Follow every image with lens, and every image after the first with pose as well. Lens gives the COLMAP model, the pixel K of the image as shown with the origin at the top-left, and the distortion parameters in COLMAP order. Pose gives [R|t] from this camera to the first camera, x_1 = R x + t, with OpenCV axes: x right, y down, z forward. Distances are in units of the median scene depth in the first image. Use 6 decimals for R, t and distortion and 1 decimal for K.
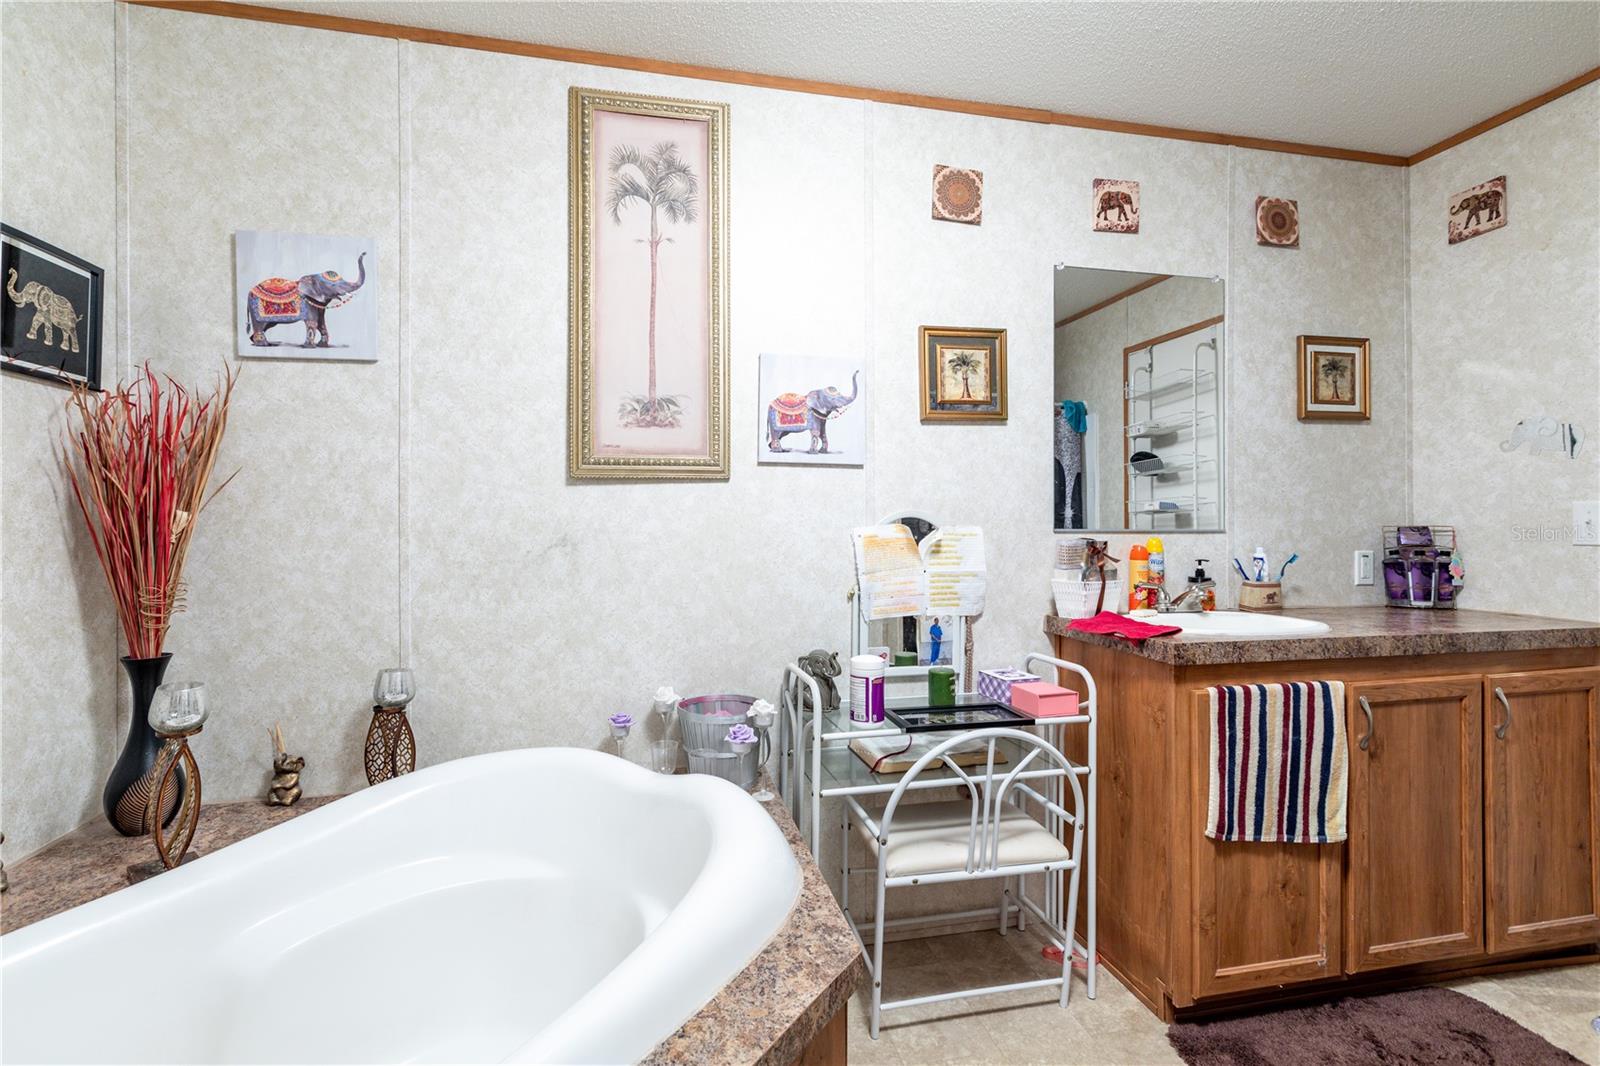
lens RADIAL K [[719.0, 0, 802.8], [0, 719.0, 513.4], [0, 0, 1]] dist [0.002121, -0.000245]
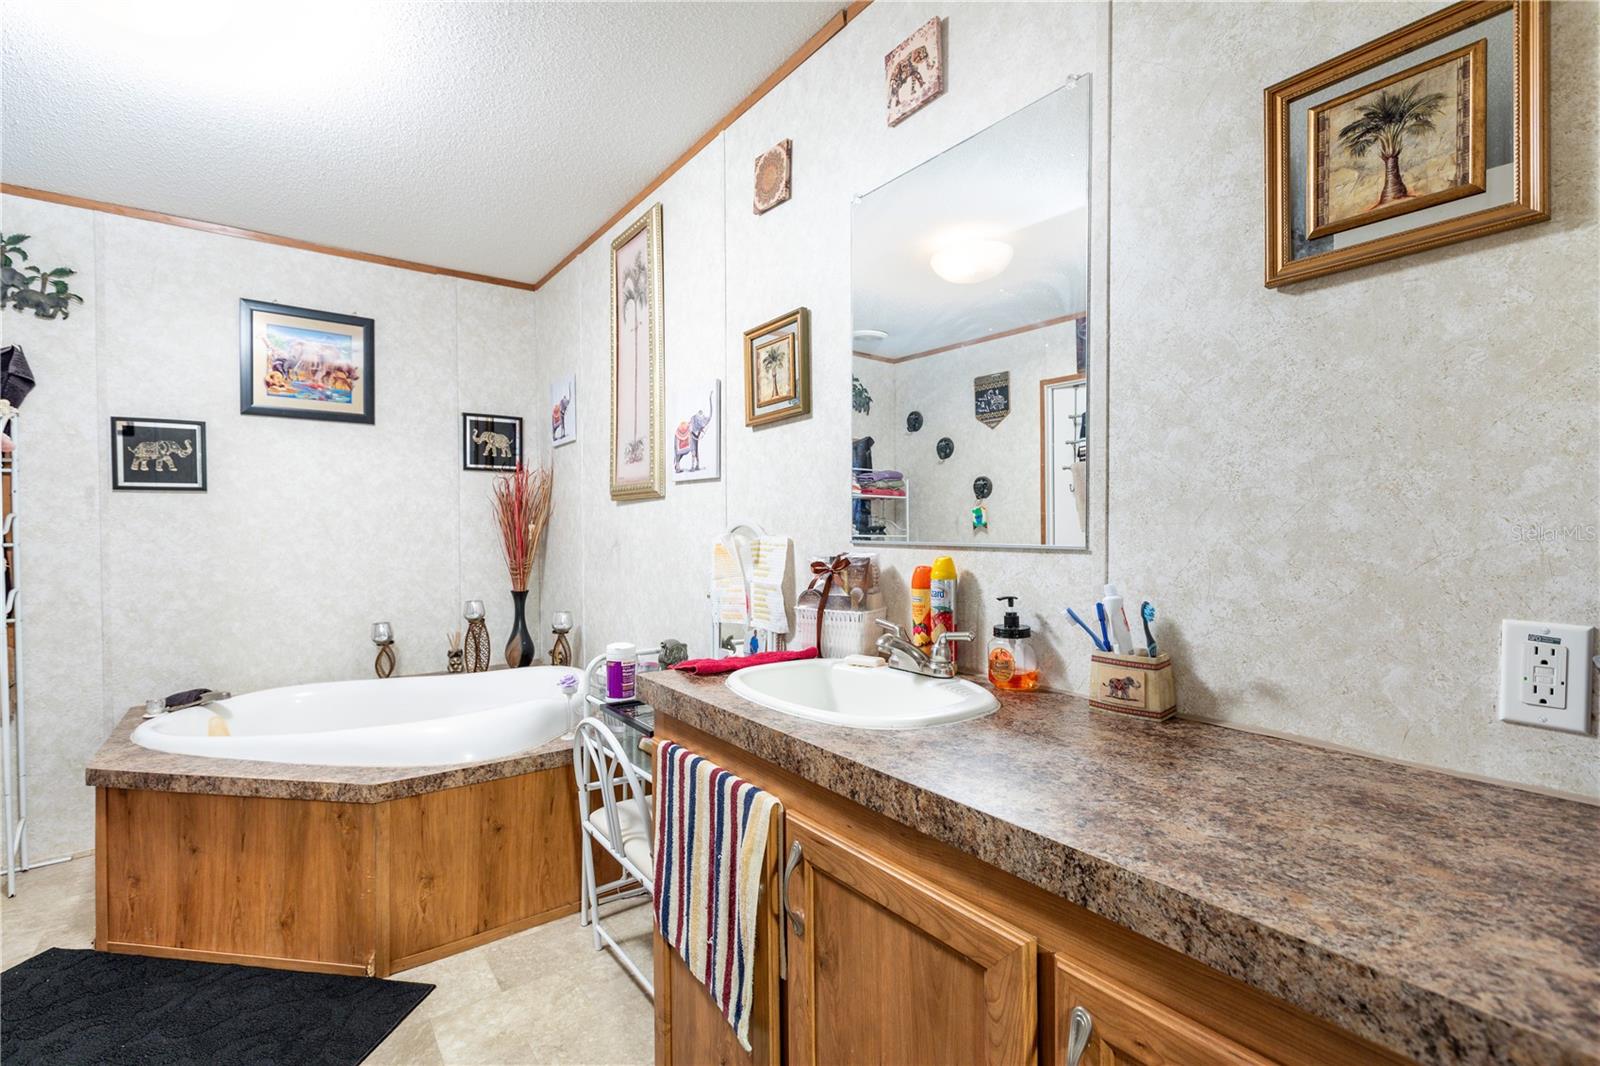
lens RADIAL K [[711.4, 0, 795.3], [0, 711.4, 531.8], [0, 0, 1]] dist [0.000357, 0.000260]
pose [[0.419375, 0.004090, -0.907804, 1.060198], [0.012429, 0.999870, 0.010246, 0.003784], [0.907728, -0.015580, 0.419270, 0.635339]]
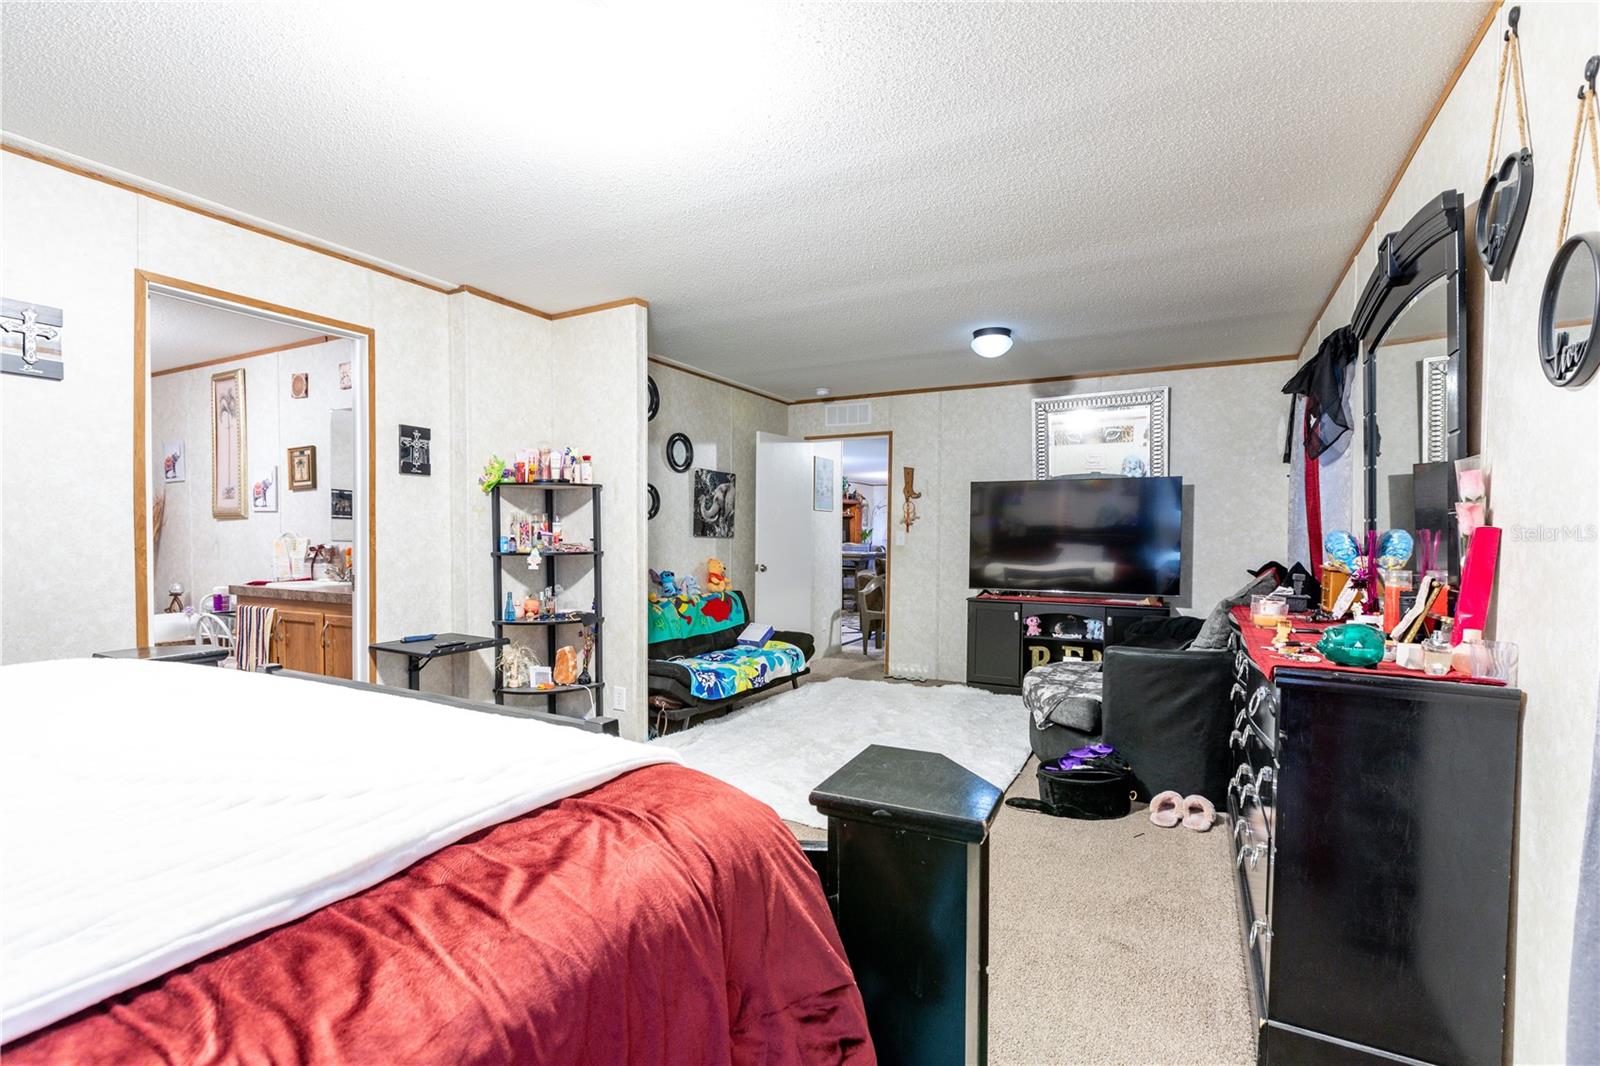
lens RADIAL K [[714.3, 0, 808.5], [0, 714.3, 551.9], [0, 0, 1]] dist [0.002211, 0.000319]
pose [[0.772295, 0.017610, -0.635020, 2.794048], [0.003275, 0.999492, 0.031700, -0.002314], [0.635256, -0.026562, 0.771845, 0.291972]]
